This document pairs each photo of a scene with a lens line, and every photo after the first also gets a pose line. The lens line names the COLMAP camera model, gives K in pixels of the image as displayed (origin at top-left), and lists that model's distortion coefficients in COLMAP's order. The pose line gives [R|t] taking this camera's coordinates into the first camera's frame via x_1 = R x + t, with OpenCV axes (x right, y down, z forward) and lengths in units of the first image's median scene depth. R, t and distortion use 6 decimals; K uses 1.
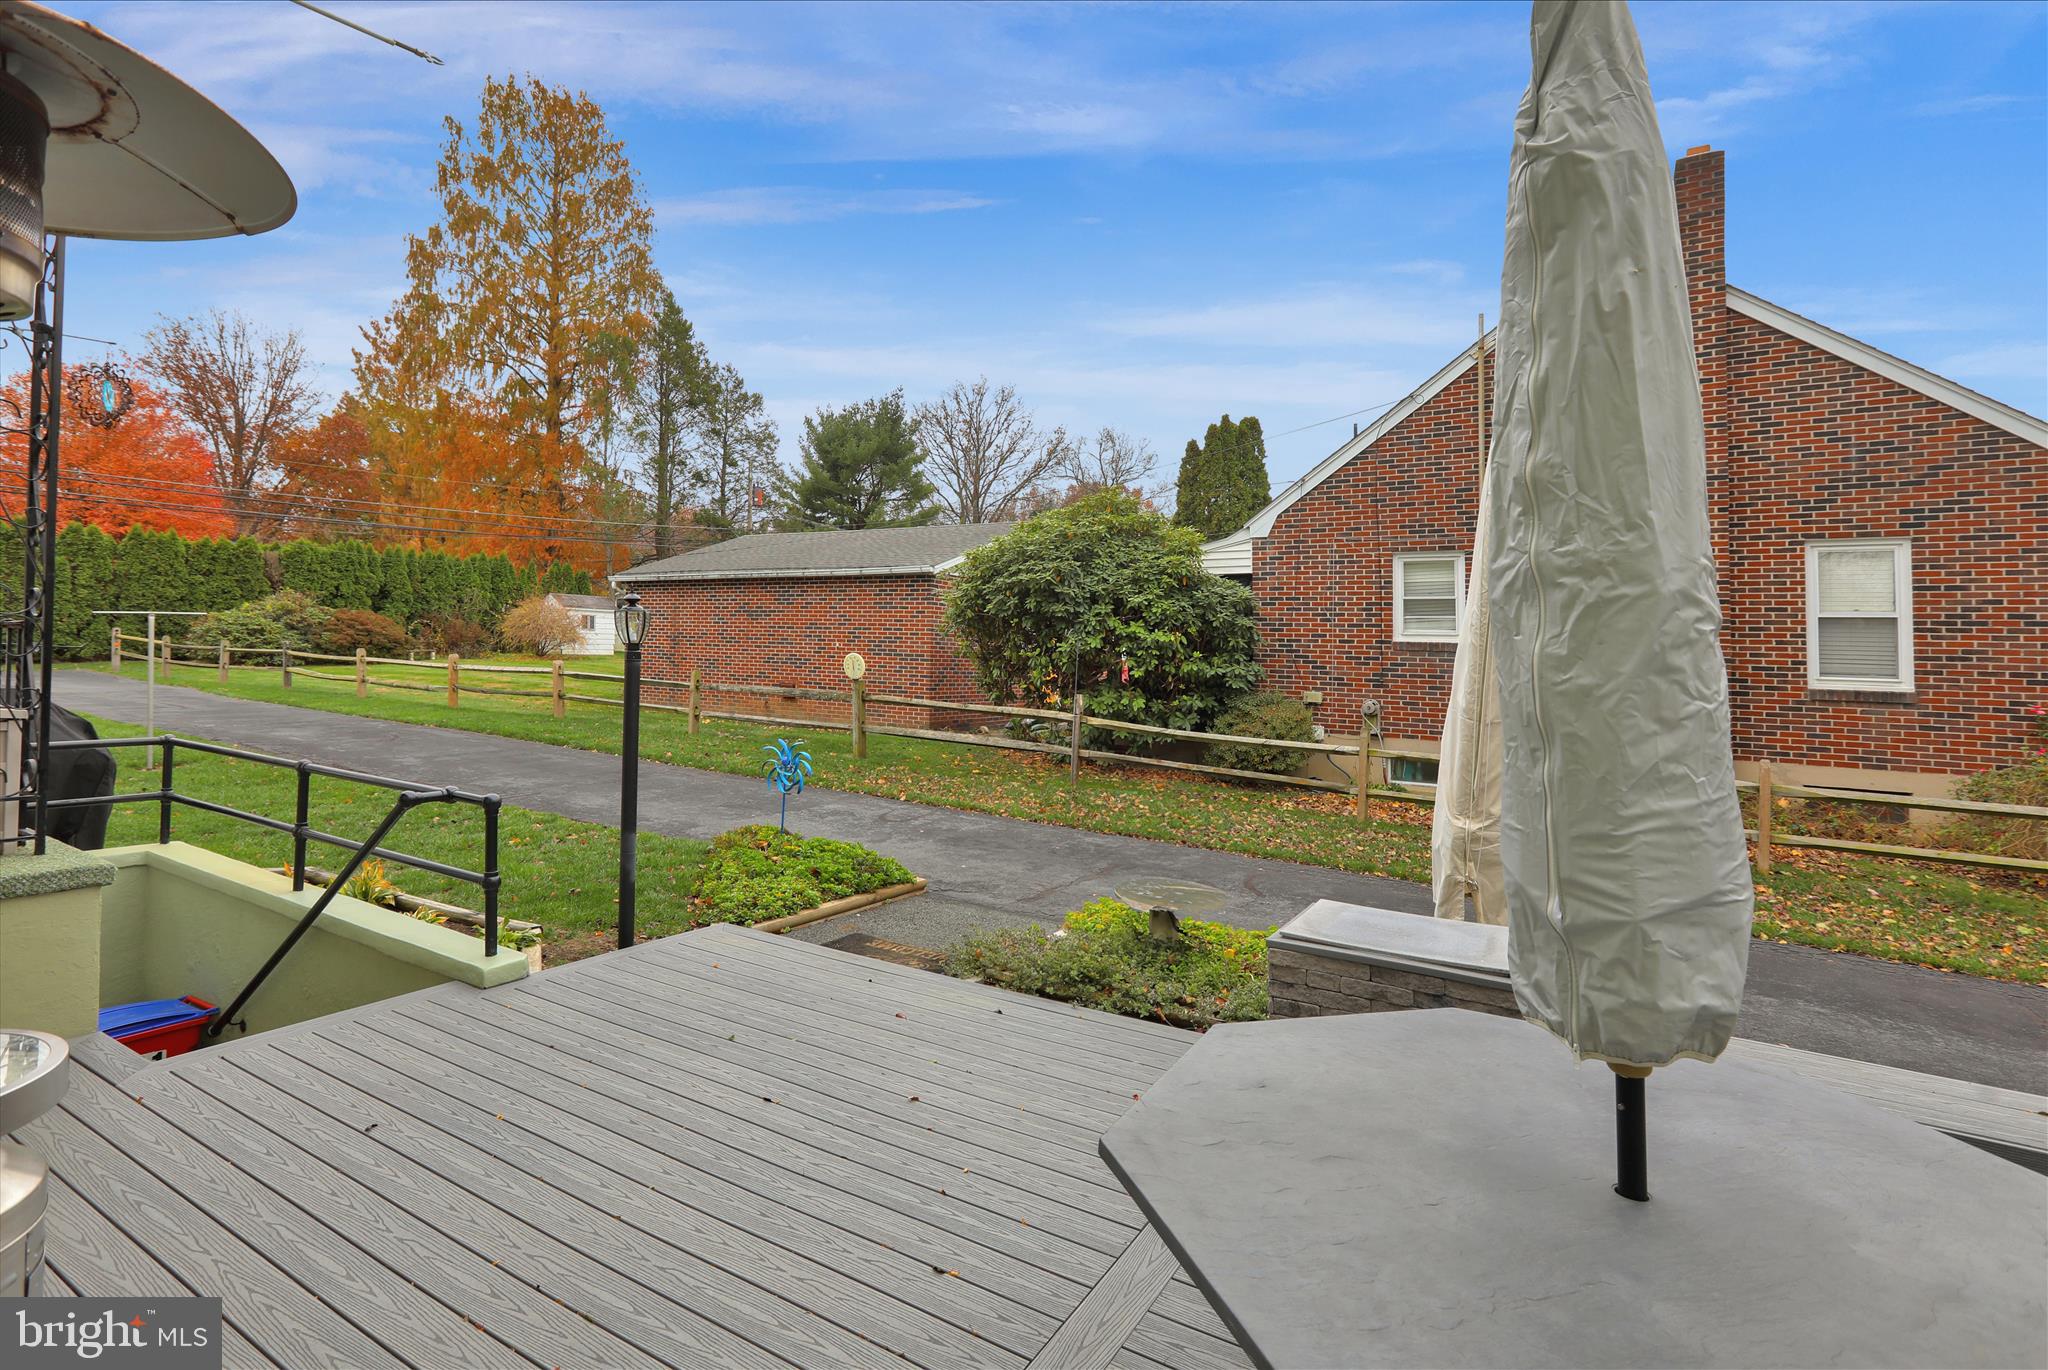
lens RADIAL K [[930.2, 0, 1024.0], [0, 930.2, 685.0], [0, 0, 1]] dist [-0.017125, 0.000129]
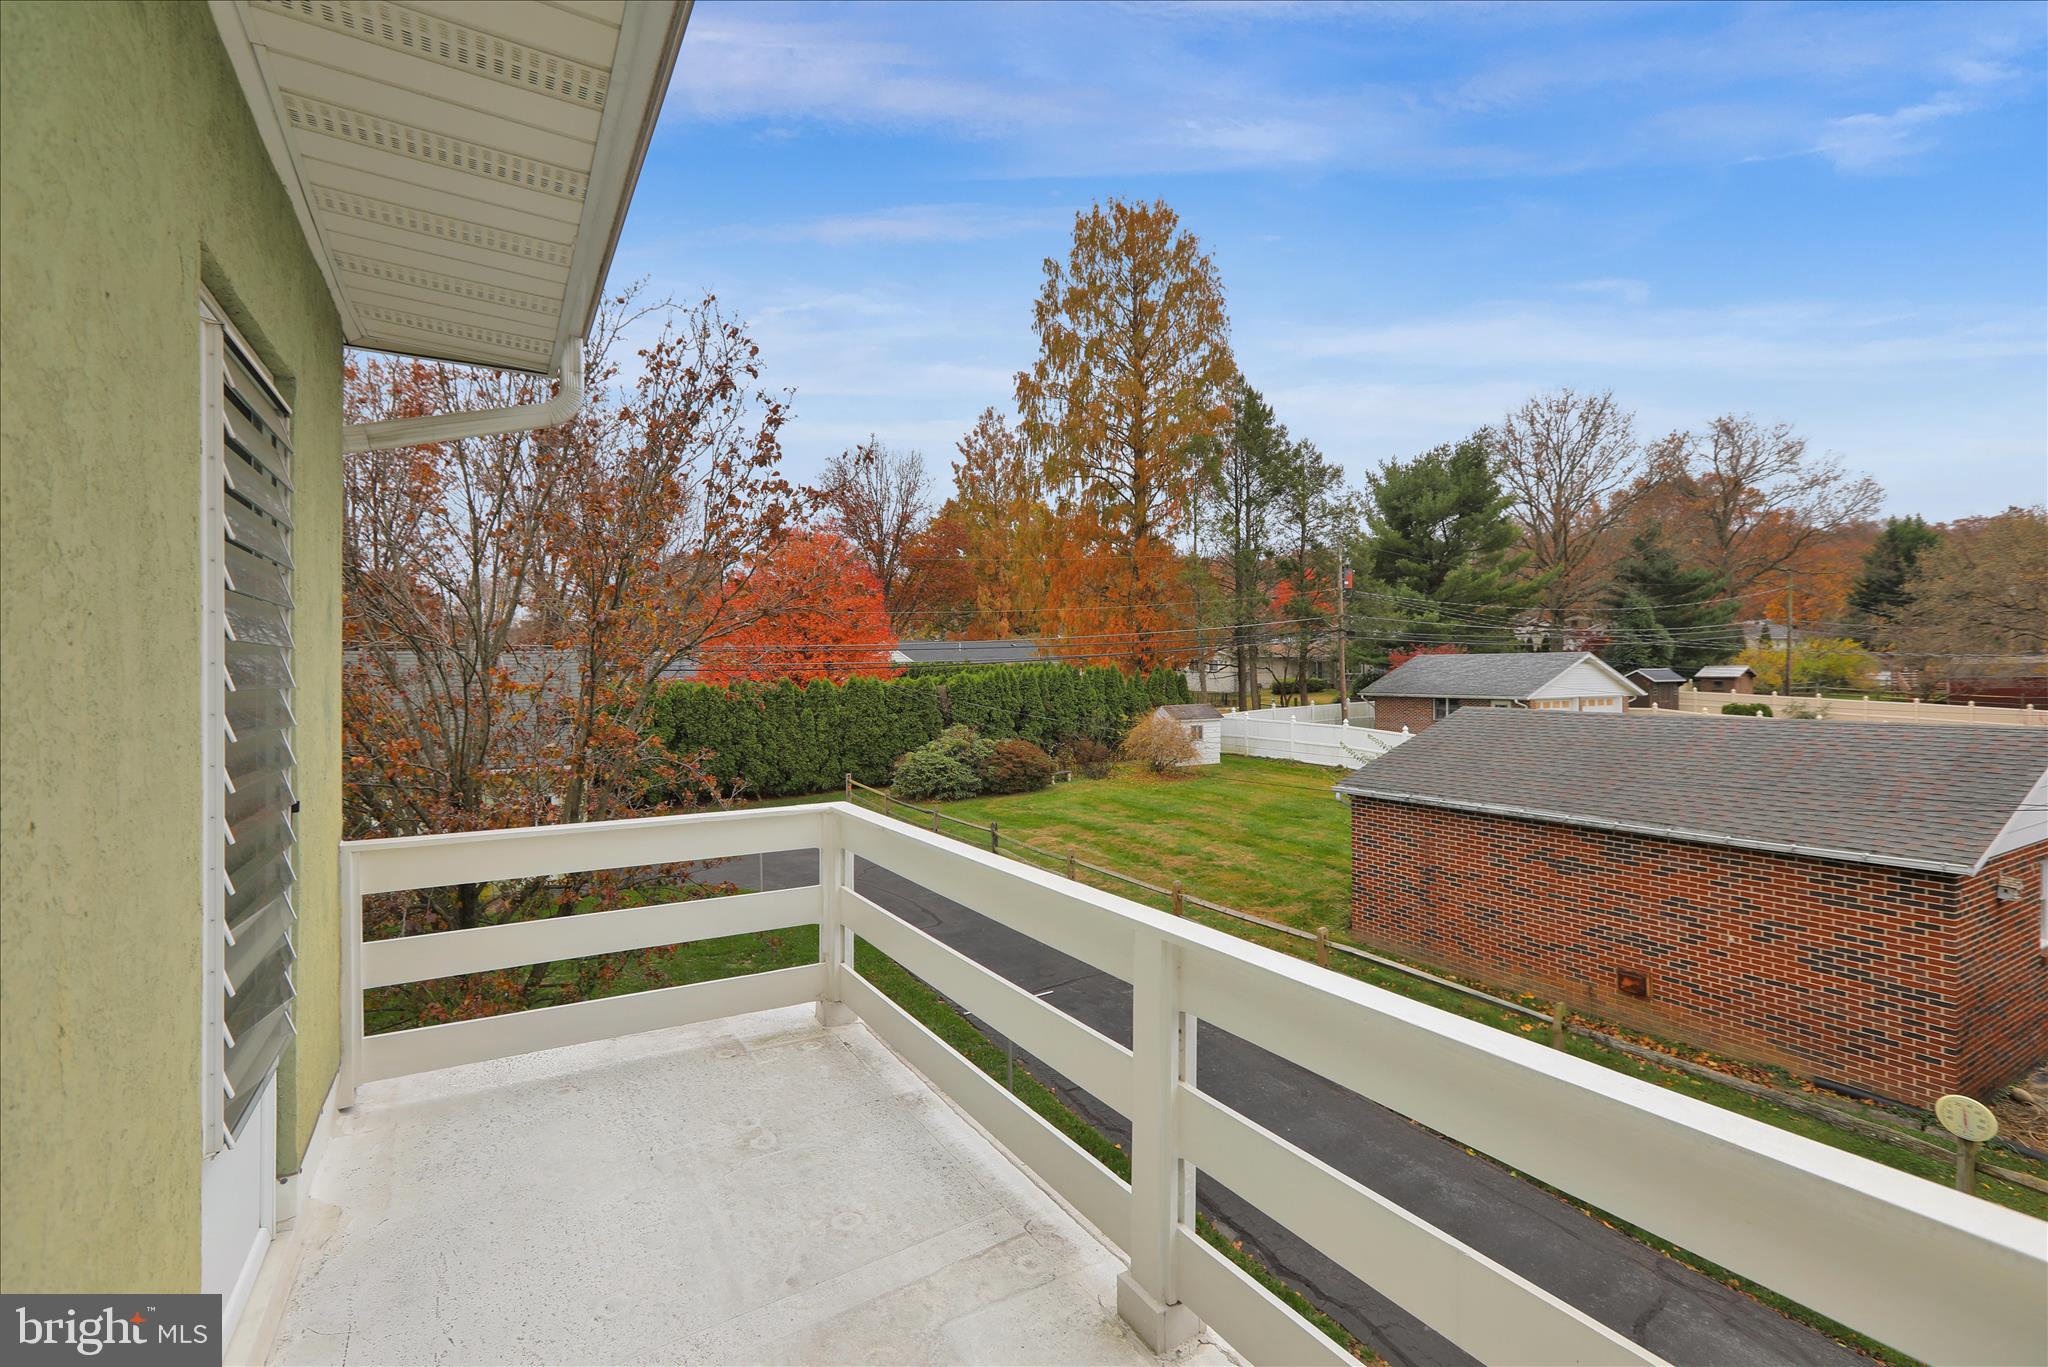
lens RADIAL K [[871.7, 0, 1024.0], [0, 871.7, 683.5], [0, 0, 1]] dist [-0.025771, 0.000150]
pose [[0.870865, -0.024015, -0.490935, -0.145414], [0.025436, 0.999669, -0.003779, -0.104173], [0.490864, -0.009196, 0.871188, 0.078993]]
